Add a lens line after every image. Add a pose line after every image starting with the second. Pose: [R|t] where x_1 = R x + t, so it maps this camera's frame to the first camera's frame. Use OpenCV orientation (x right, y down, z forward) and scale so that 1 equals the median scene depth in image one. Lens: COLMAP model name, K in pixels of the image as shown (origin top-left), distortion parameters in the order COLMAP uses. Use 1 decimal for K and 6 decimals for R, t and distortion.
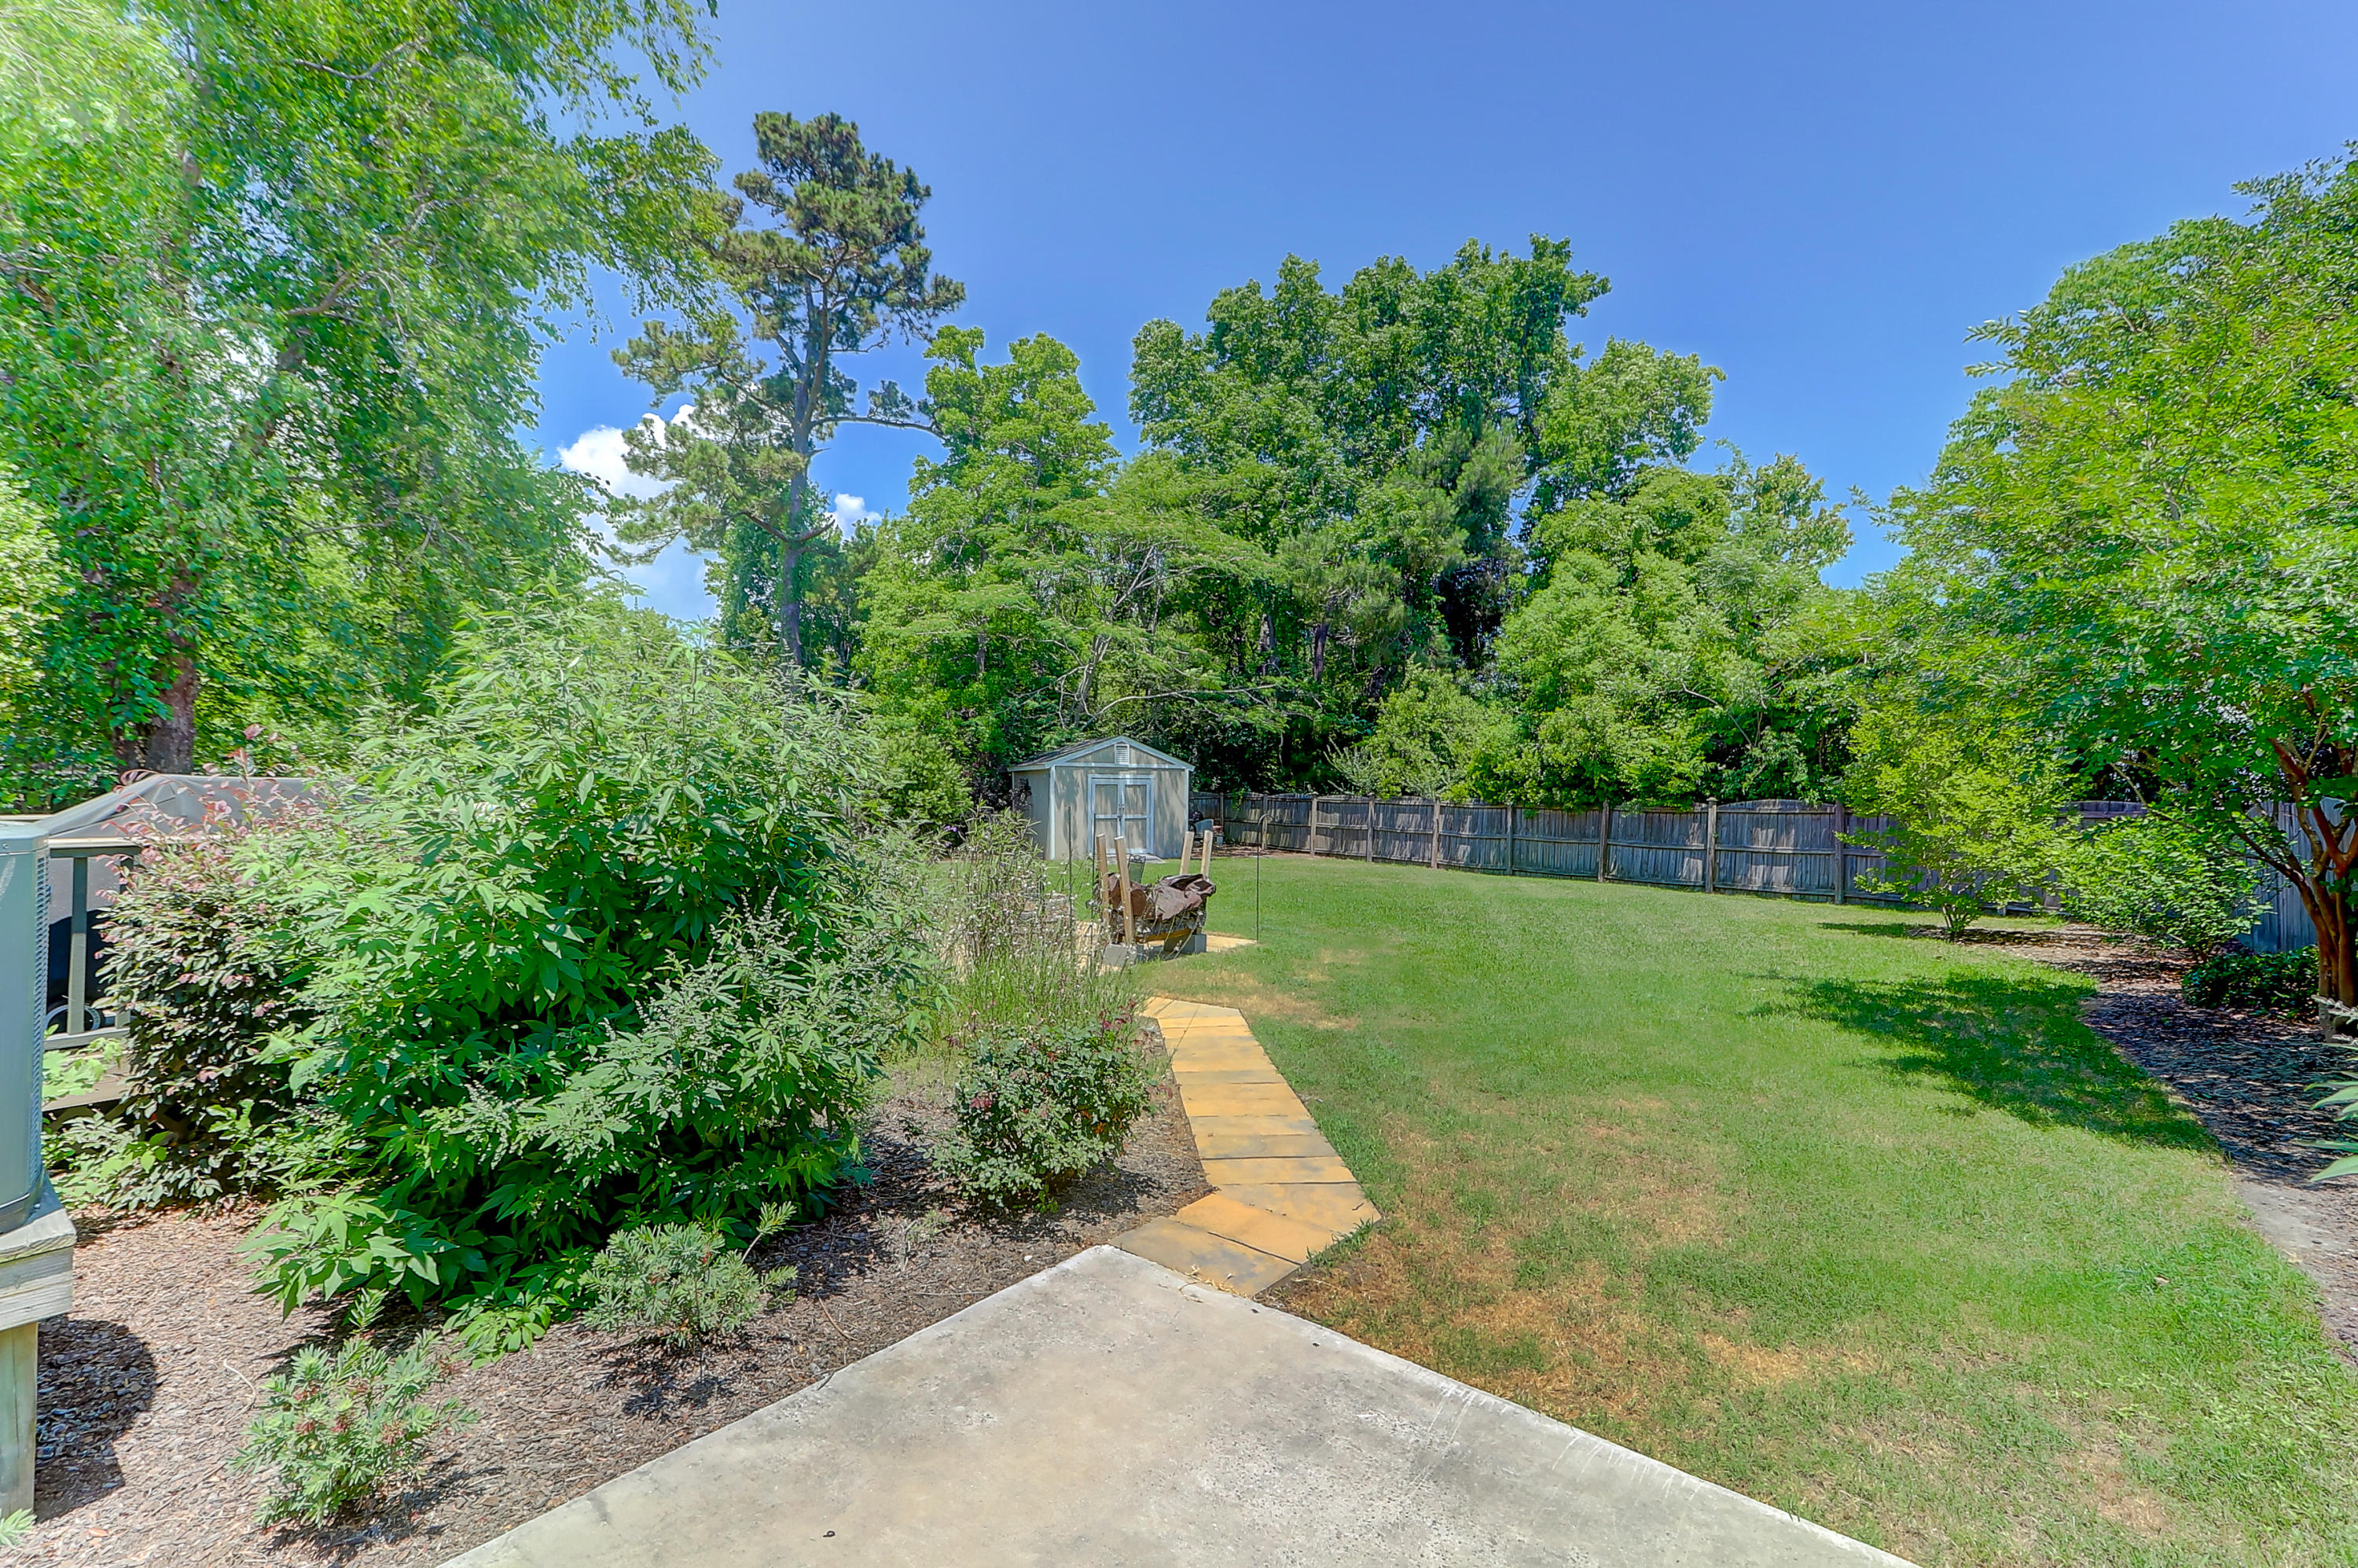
lens RADIAL K [[1081.1, 0, 1173.3], [0, 1081.1, 774.3], [0, 0, 1]] dist [0.027729, -0.000759]
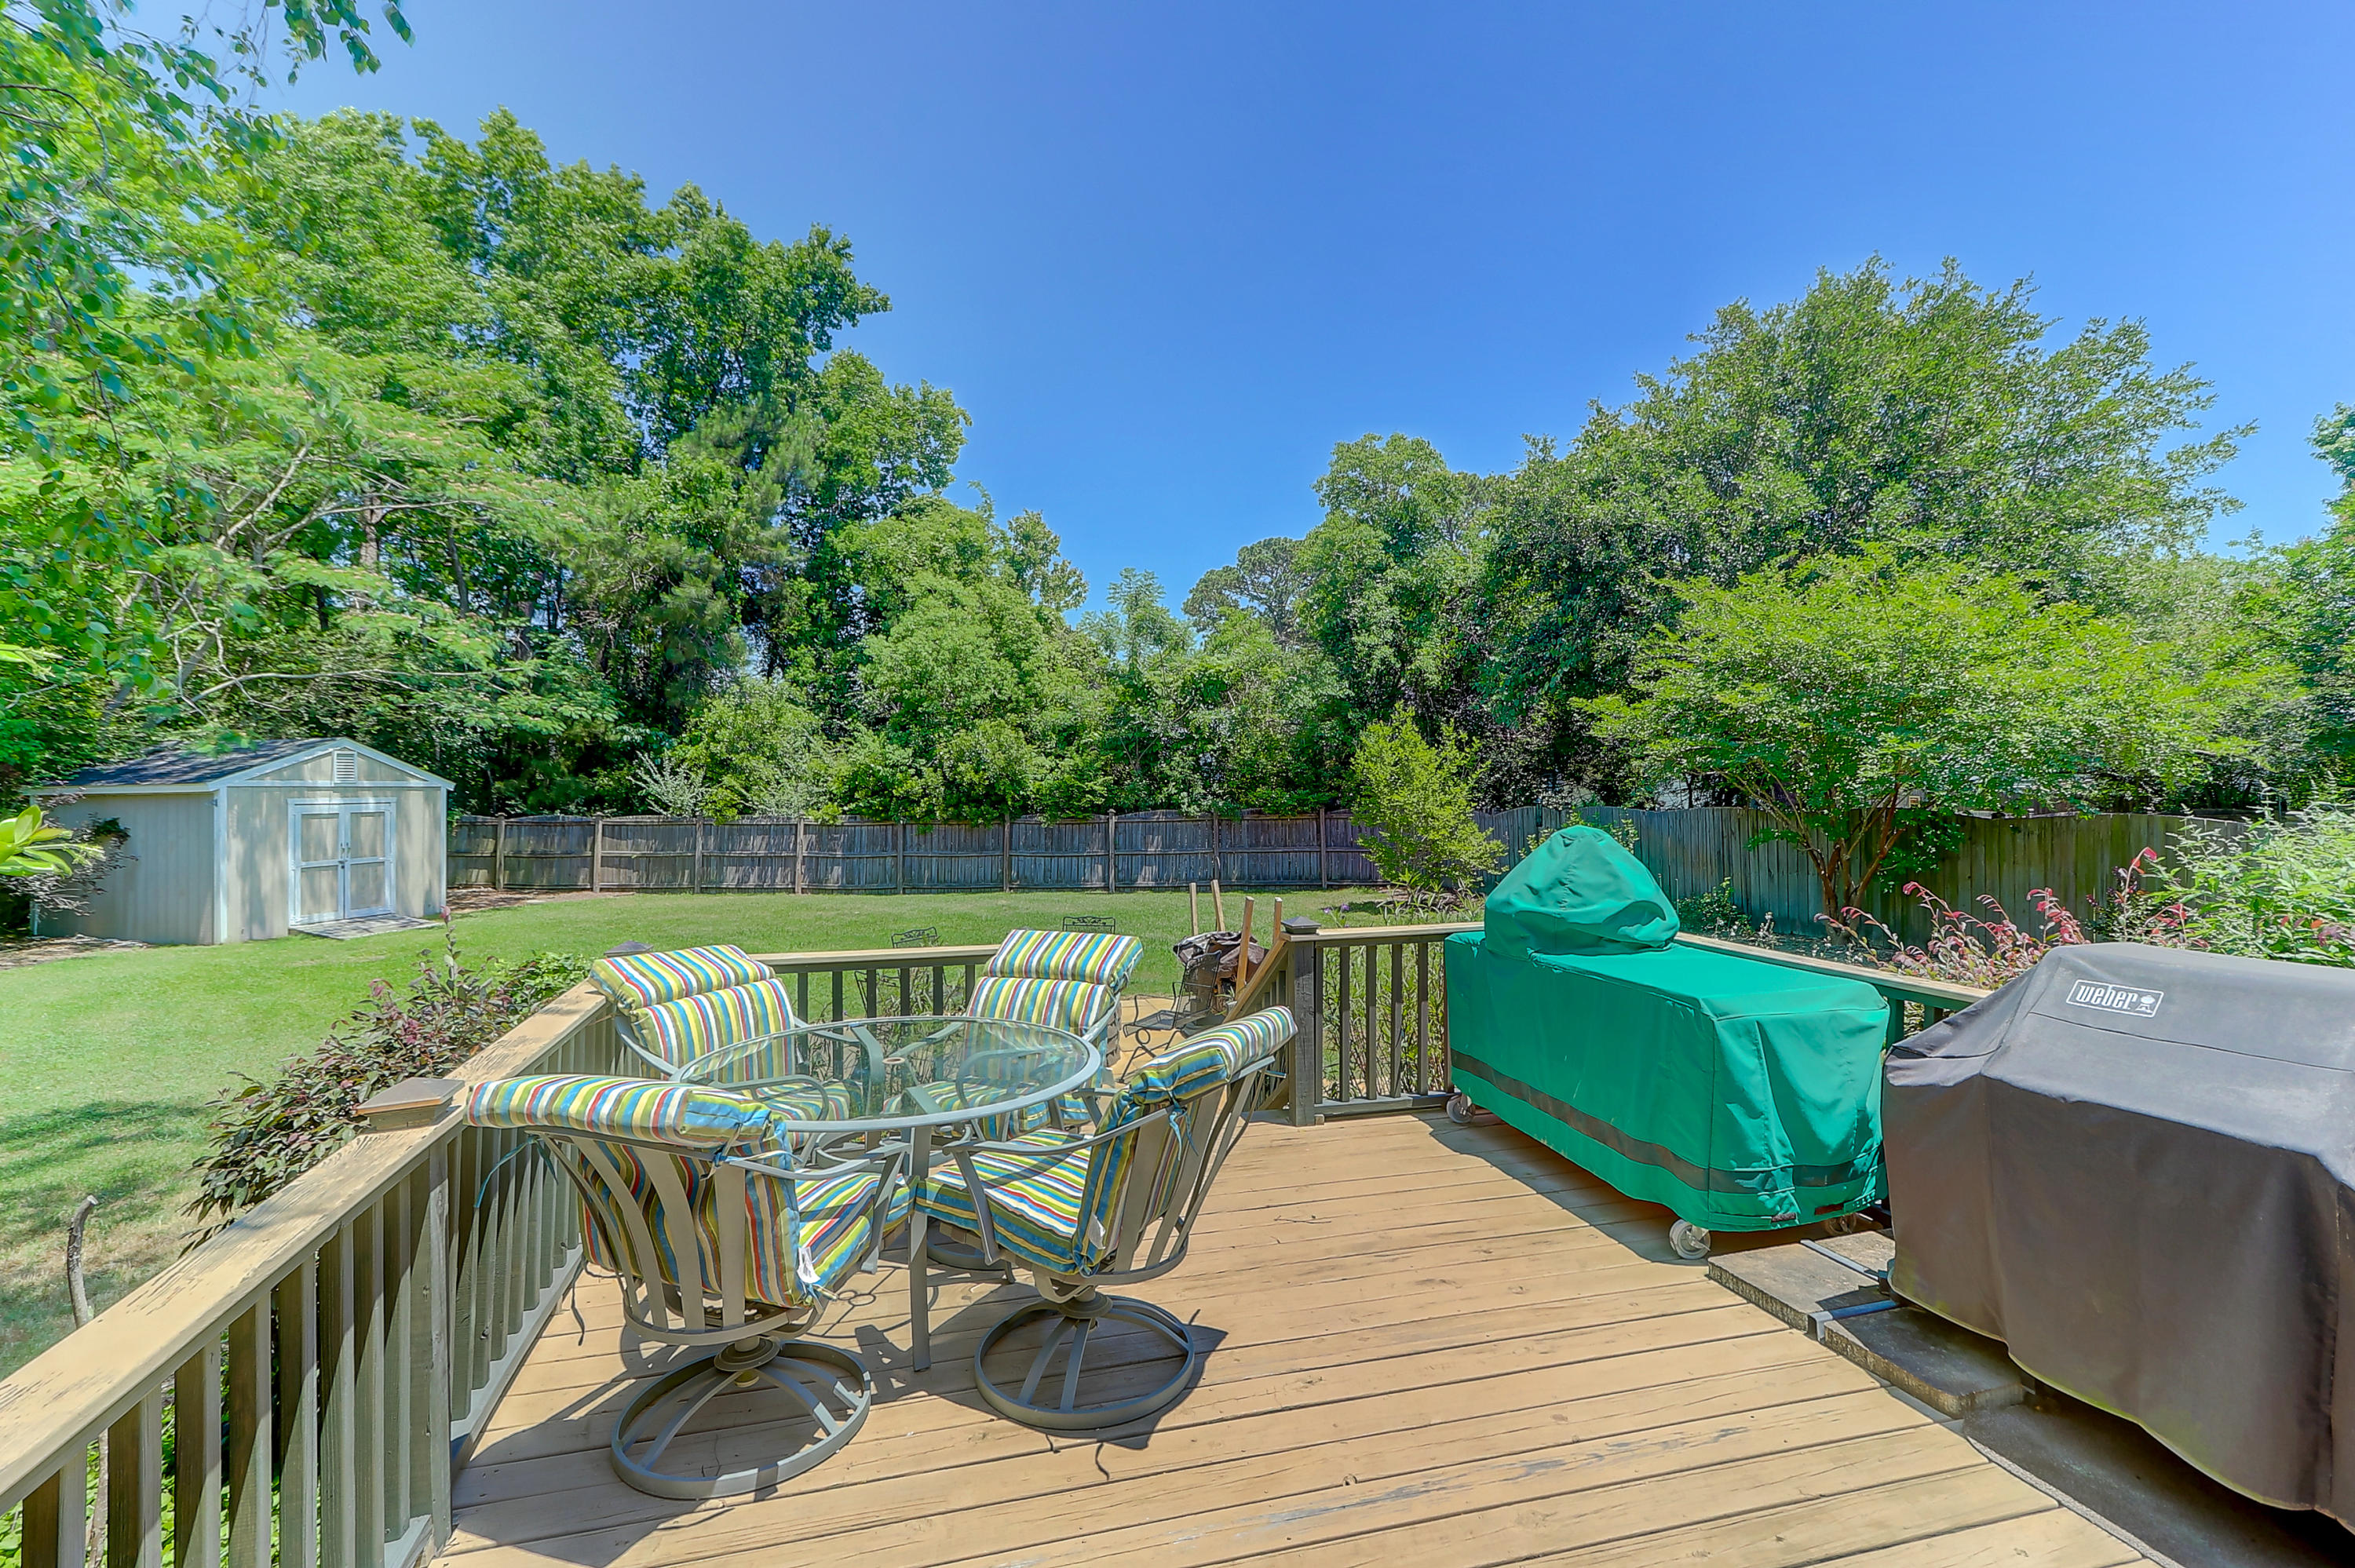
lens RADIAL K [[1079.6, 0, 1186.3], [0, 1079.6, 794.4], [0, 0, 1]] dist [0.027729, -0.000759]
pose [[0.589271, -0.020834, 0.807667, -0.264877], [0.003971, 0.999730, 0.022891, -0.014734], [-0.807926, -0.010282, 0.589194, 0.175031]]
